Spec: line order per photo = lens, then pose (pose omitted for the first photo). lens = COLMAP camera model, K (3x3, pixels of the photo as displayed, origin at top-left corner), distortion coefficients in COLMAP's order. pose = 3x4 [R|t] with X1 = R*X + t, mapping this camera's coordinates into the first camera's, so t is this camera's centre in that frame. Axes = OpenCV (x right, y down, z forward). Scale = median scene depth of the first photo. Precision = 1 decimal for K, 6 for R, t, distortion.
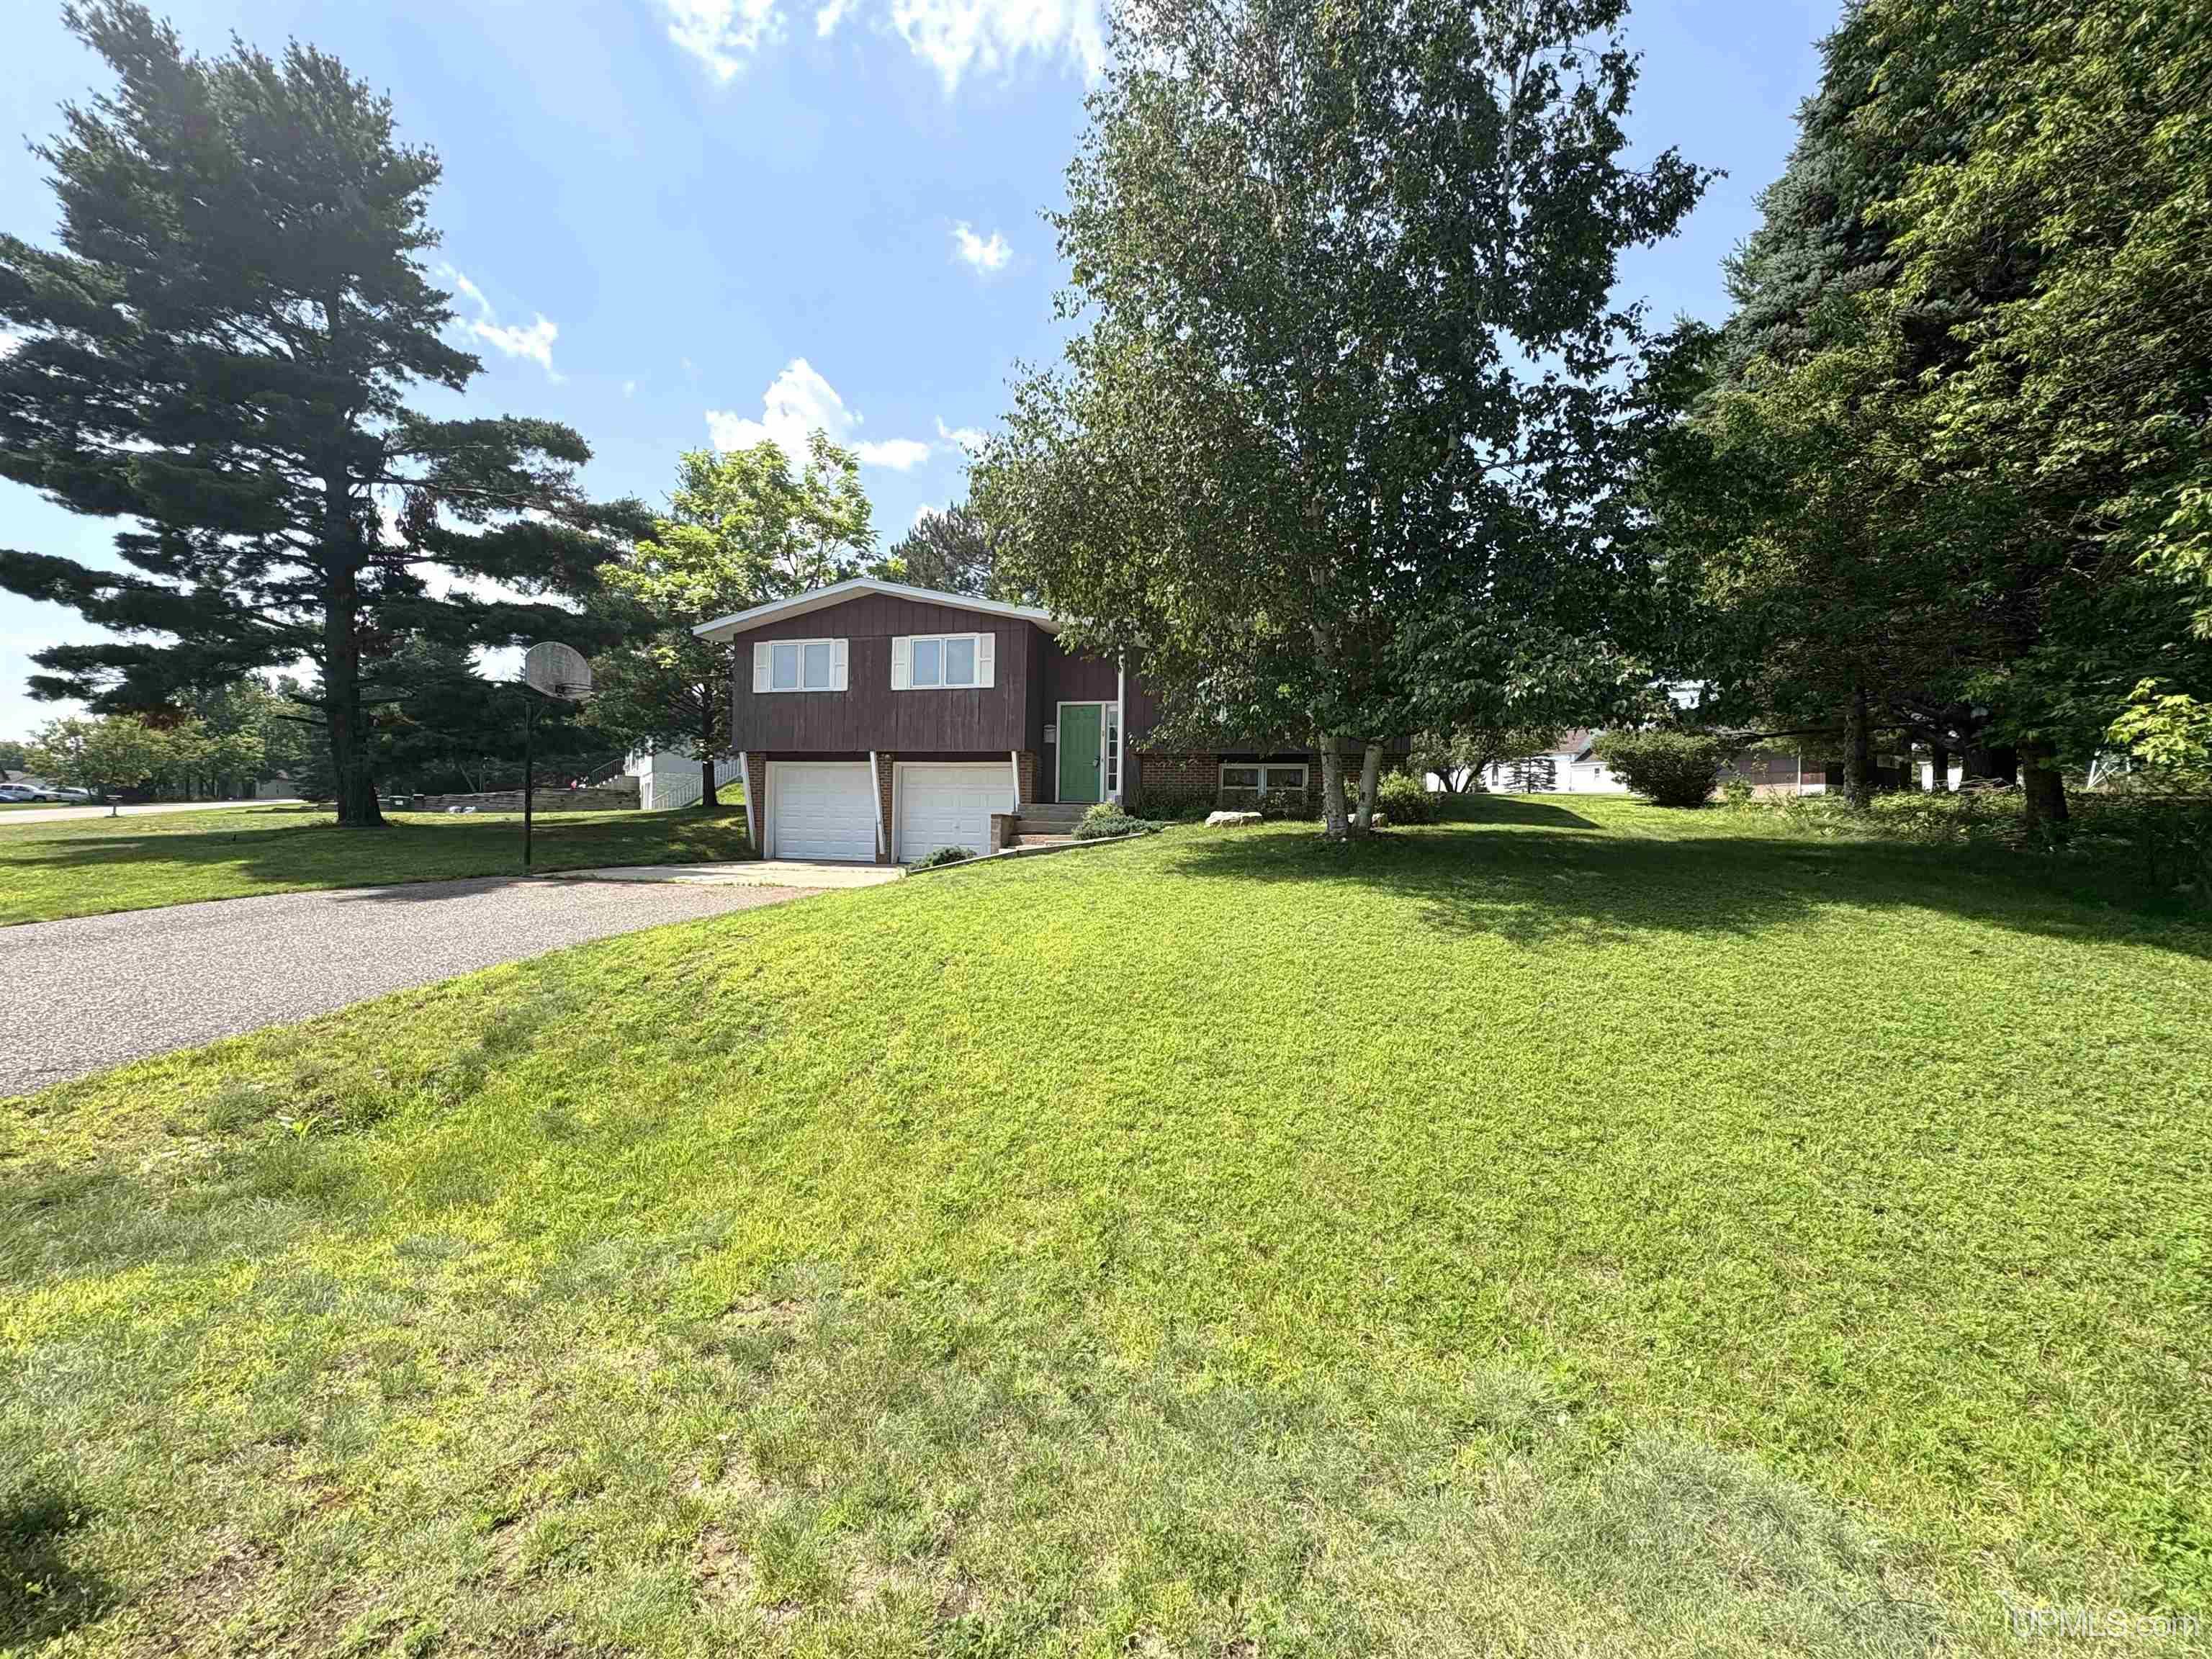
lens RADIAL K [[874.9, 0, 1108.6], [0, 874.9, 830.1], [0, 0, 1]] dist [-0.003226, 0.001759]
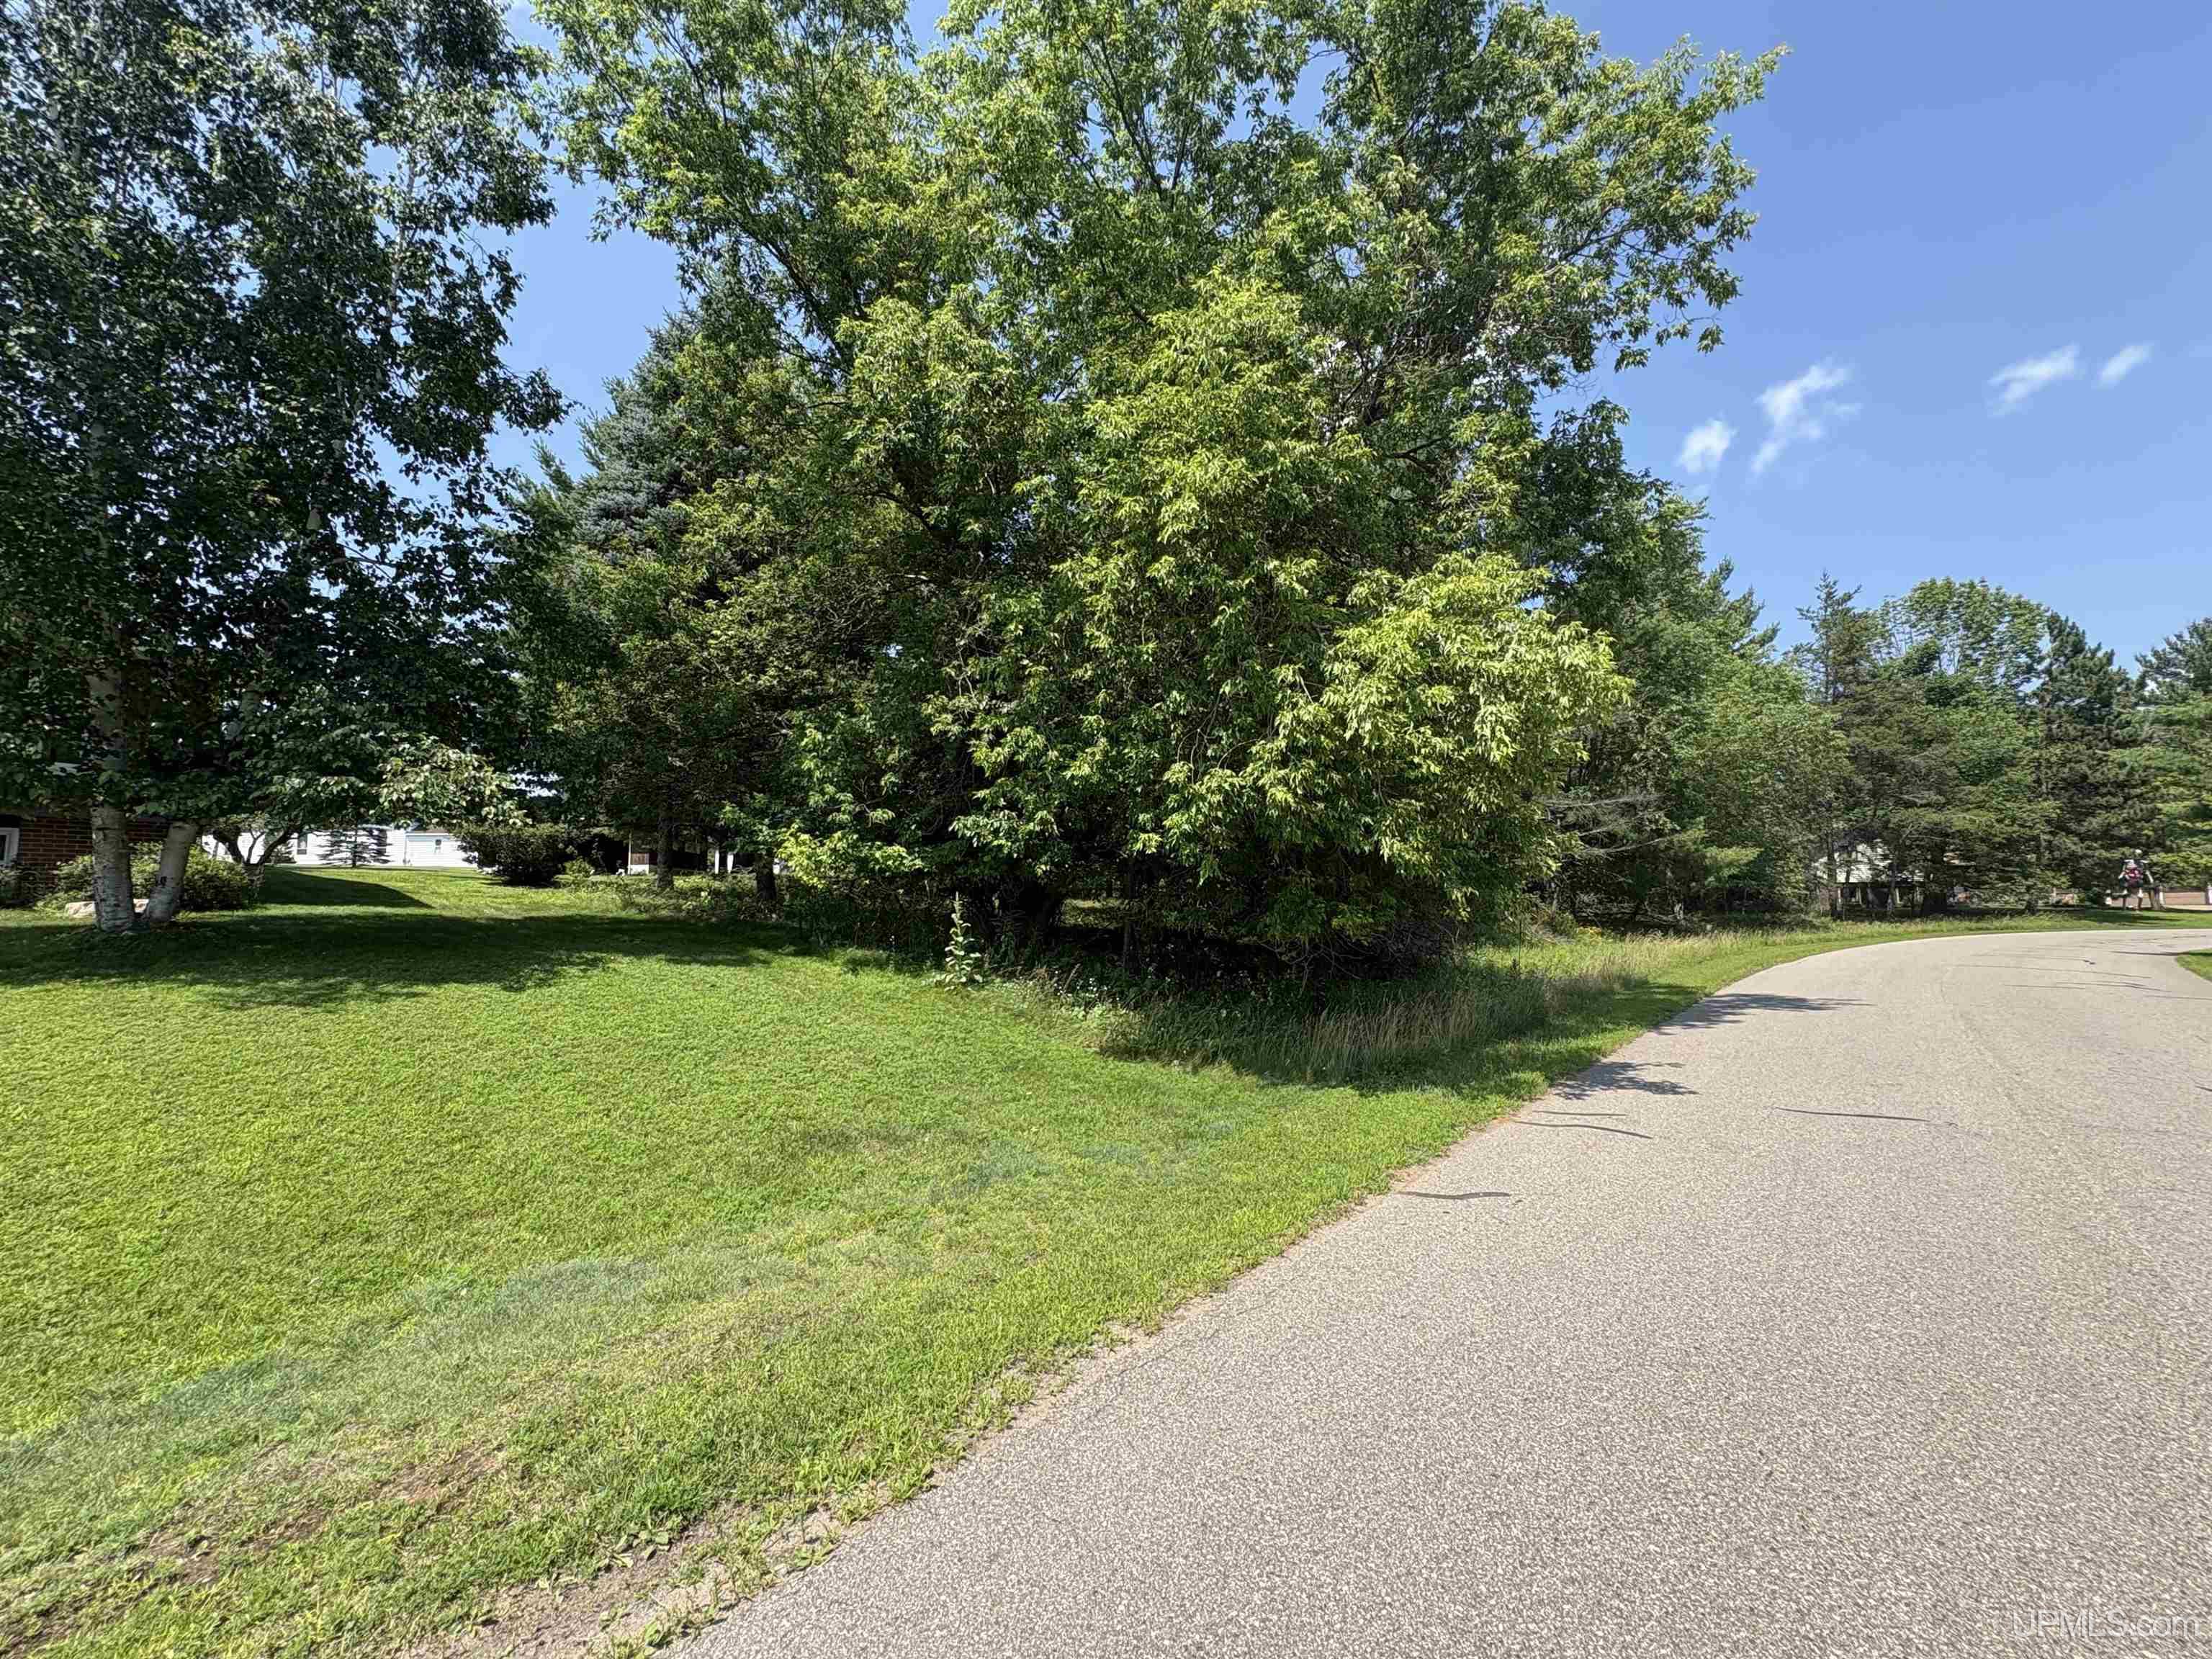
lens RADIAL K [[874.9, 0, 1102.7], [0, 874.9, 824.1], [0, 0, 1]] dist [-0.003226, 0.001759]
pose [[0.396886, 0.064435, 0.915603, -0.134052], [0.018239, 0.996782, -0.078054, -0.011893], [-0.917687, 0.047678, 0.394434, -0.187475]]
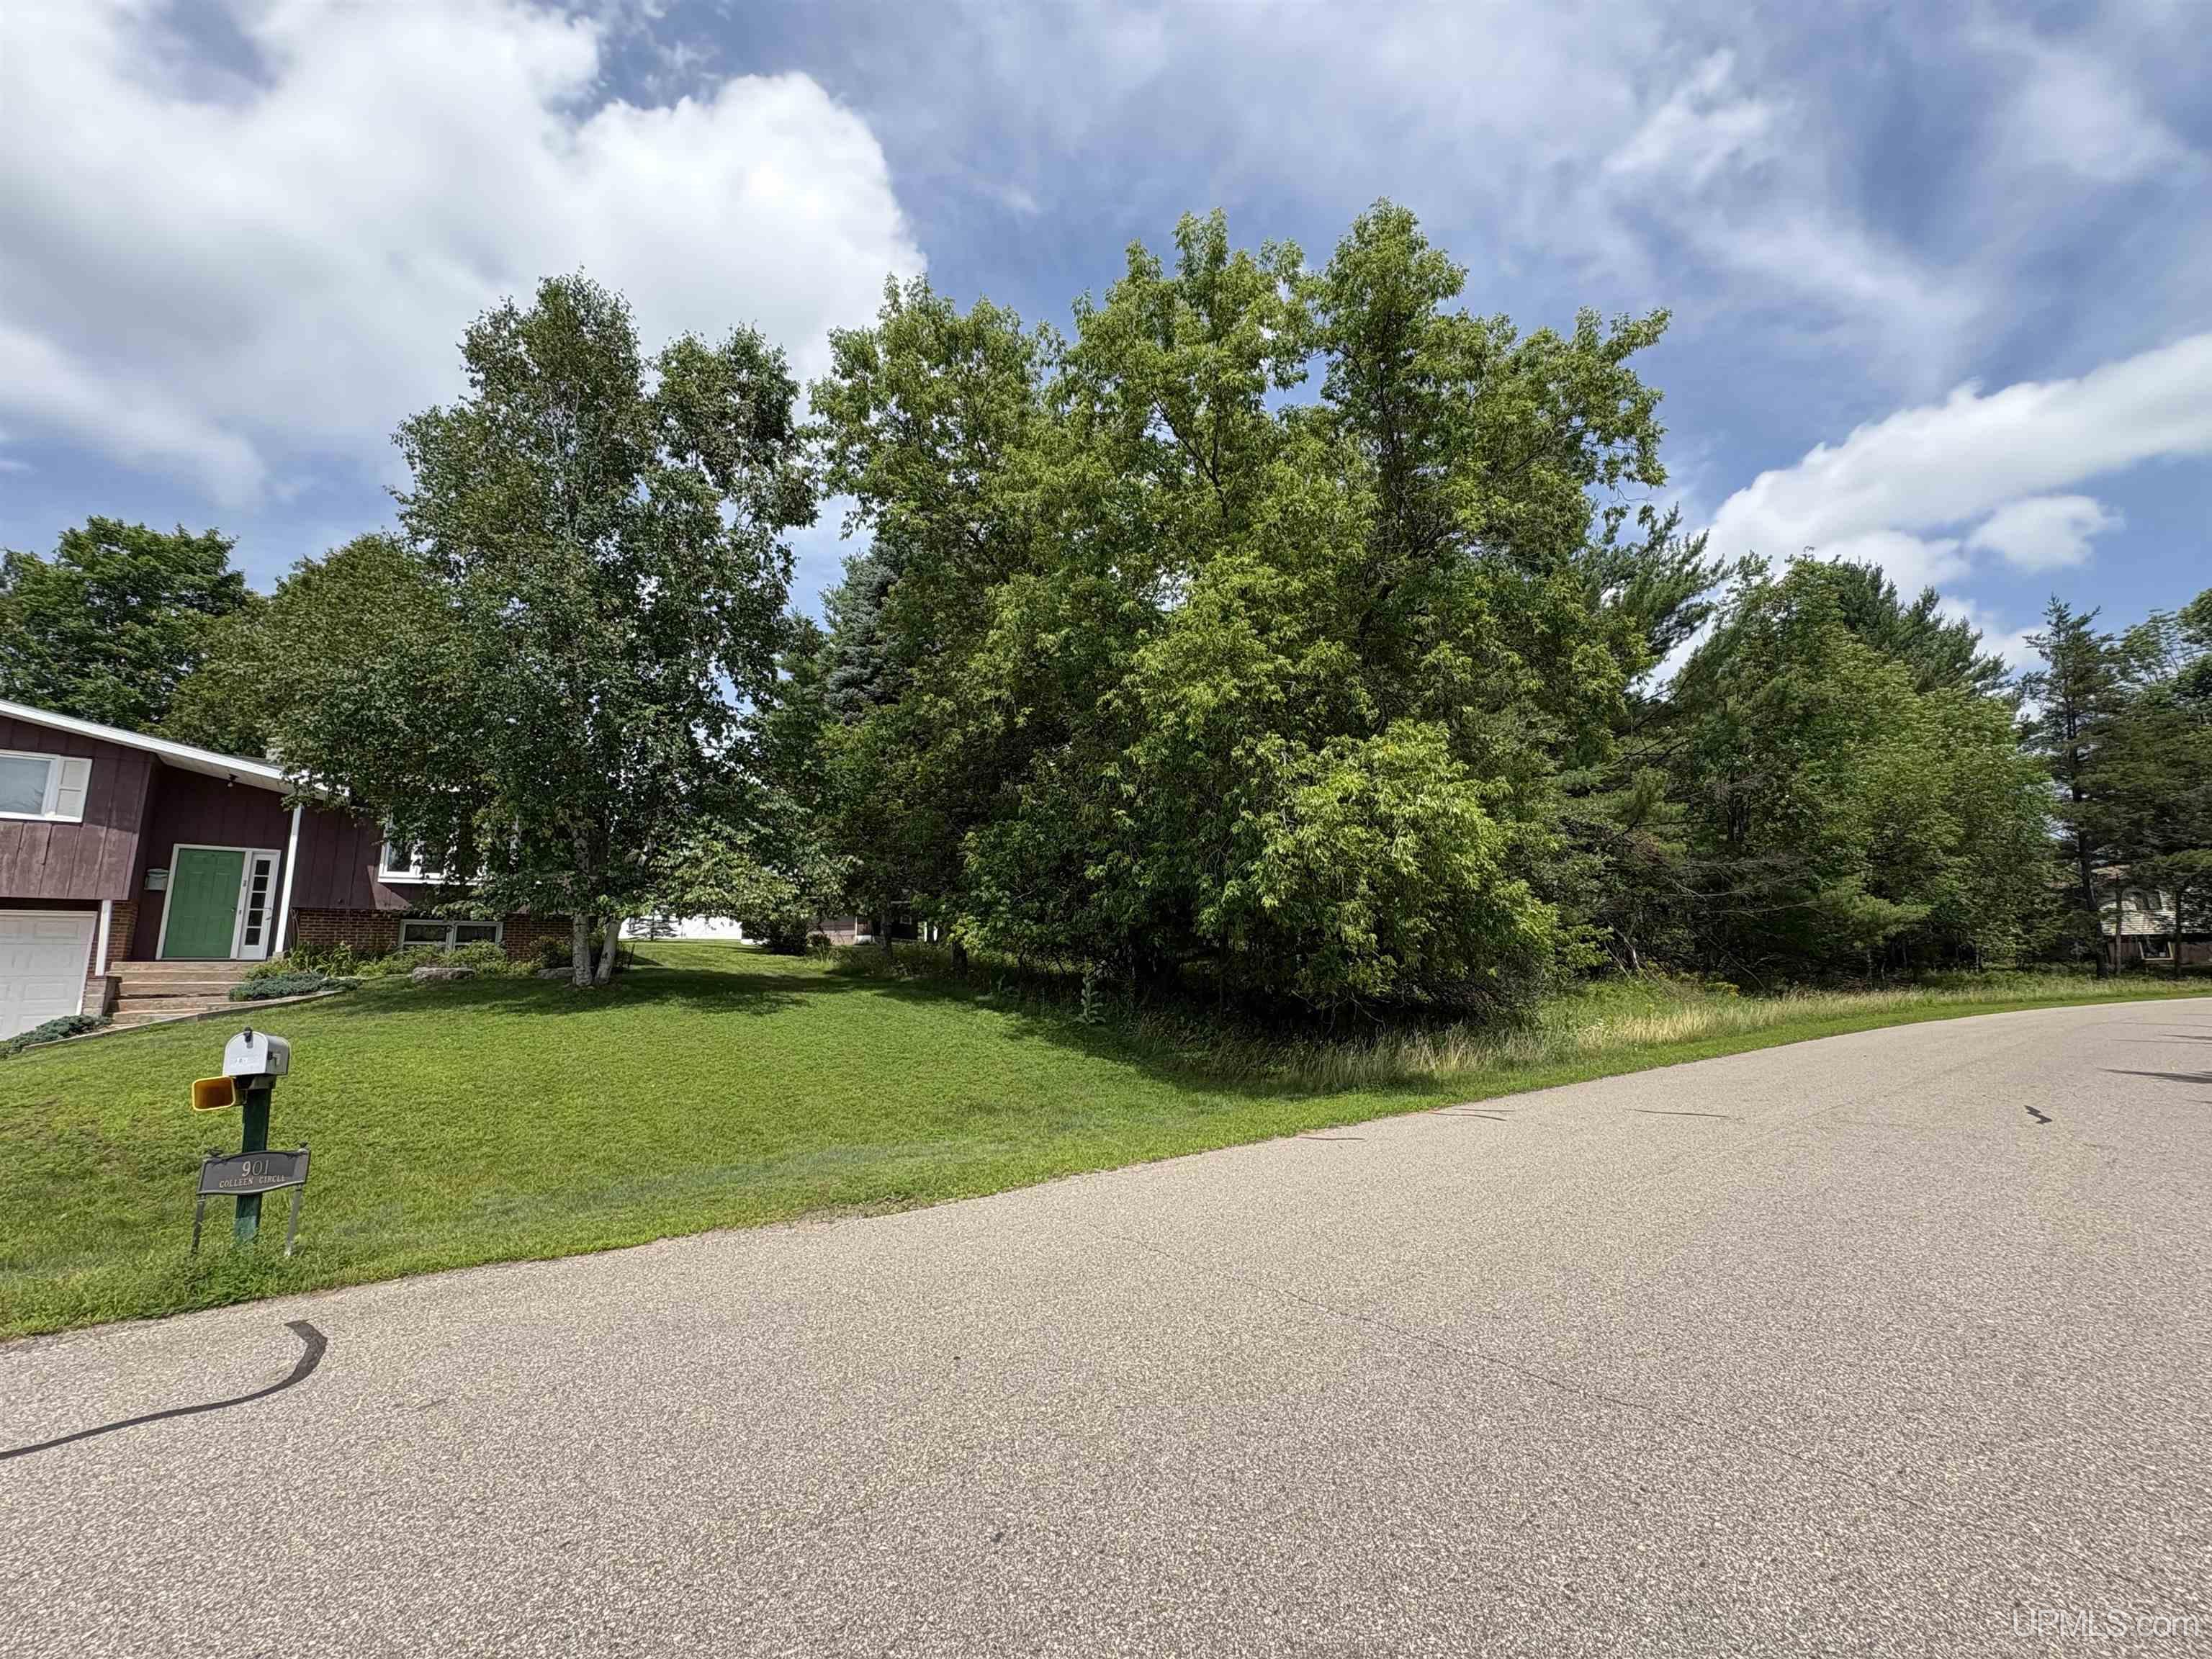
lens RADIAL K [[874.9, 0, 1106.4], [0, 874.9, 825.6], [0, 0, 1]] dist [-0.003226, 0.001759]
pose [[0.578847, 0.105388, 0.808597, -0.418825], [0.024739, 0.988887, -0.146596, -0.021850], [-0.815061, 0.104861, 0.569807, -0.495355]]
